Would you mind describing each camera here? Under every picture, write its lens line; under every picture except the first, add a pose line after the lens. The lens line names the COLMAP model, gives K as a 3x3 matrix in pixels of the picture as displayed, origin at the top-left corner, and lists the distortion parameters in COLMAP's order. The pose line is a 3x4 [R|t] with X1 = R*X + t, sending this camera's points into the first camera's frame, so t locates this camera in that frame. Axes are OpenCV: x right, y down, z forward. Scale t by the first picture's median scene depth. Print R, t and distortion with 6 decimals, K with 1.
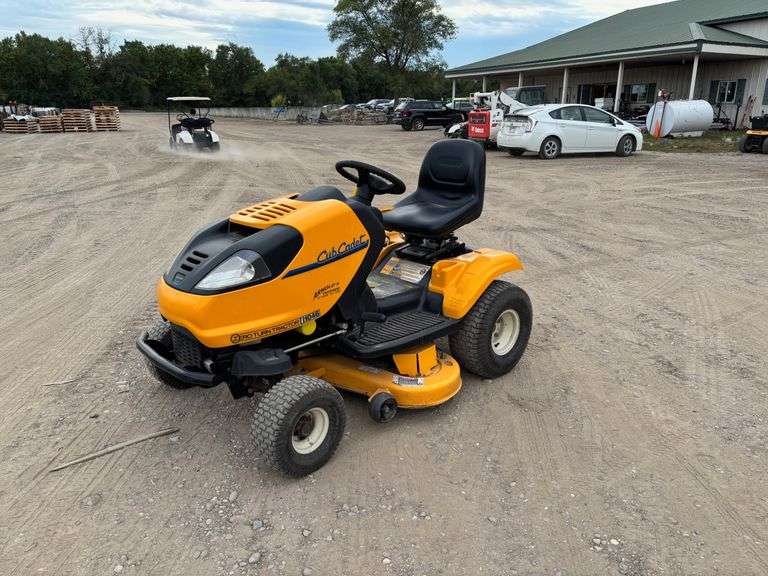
lens RADIAL K [[583.8, 0, 388.8], [0, 583.8, 288.1], [0, 0, 1]] dist [0.077575, -0.079270]
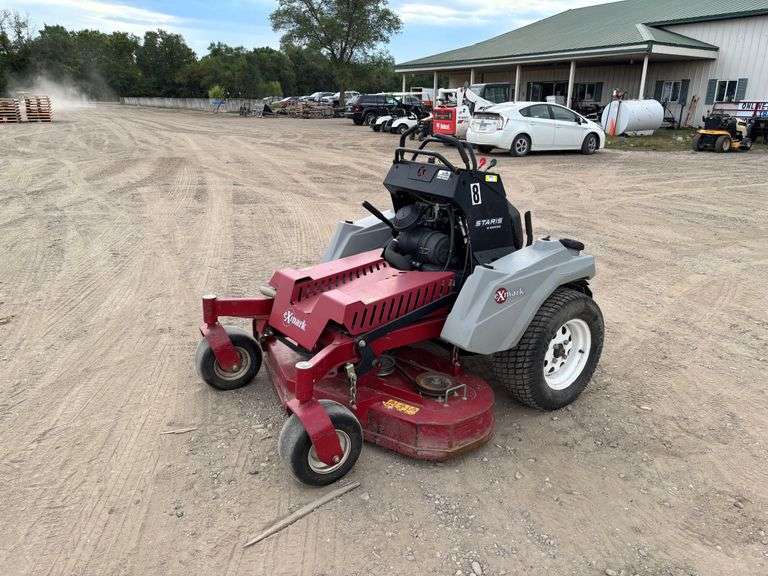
lens RADIAL K [[583.8, 0, 387.8], [0, 583.8, 290.4], [0, 0, 1]] dist [0.077575, -0.079270]
pose [[0.994579, -0.017875, 0.102432, -0.037429], [0.016444, 0.999755, 0.014800, -0.005668], [-0.102671, -0.013035, 0.994630, 0.011809]]
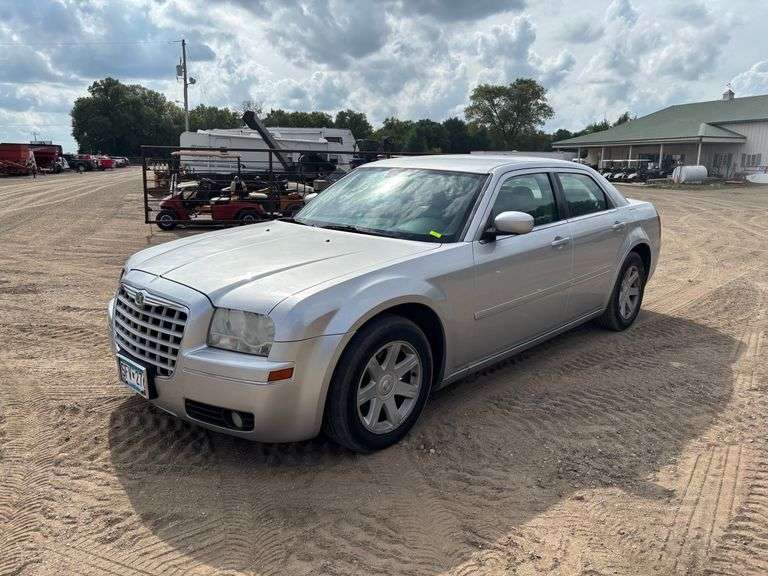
lens RADIAL K [[583.8, 0, 385.4], [0, 583.8, 287.0], [0, 0, 1]] dist [0.077575, -0.079270]
pose [[0.993050, 0.031452, -0.113414, -0.233337], [-0.040801, 0.995873, -0.081072, 0.240155], [0.110396, 0.085136, 0.990235, -0.860457]]
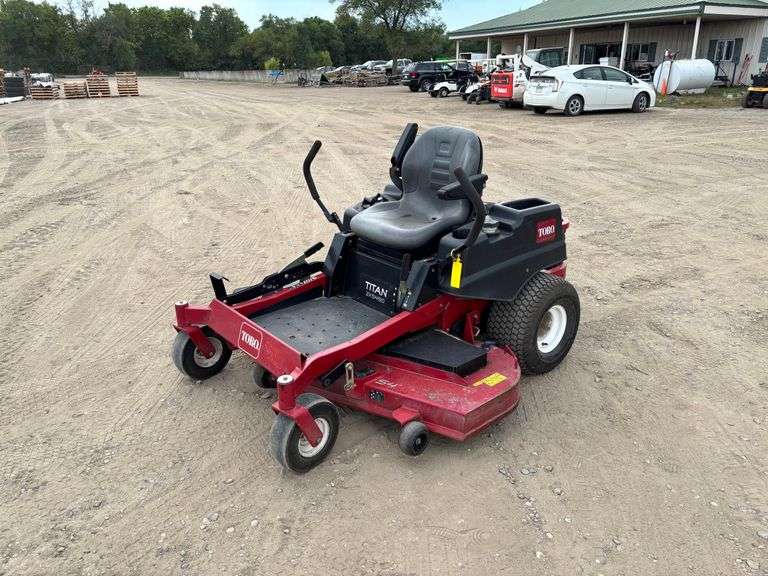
lens RADIAL K [[583.8, 0, 380.6], [0, 583.8, 279.1], [0, 0, 1]] dist [0.077575, -0.079270]
pose [[0.999721, -0.018570, 0.014596, -0.069633], [0.017874, 0.998763, 0.046407, 0.017871], [-0.015440, -0.046133, 0.998816, -0.071918]]
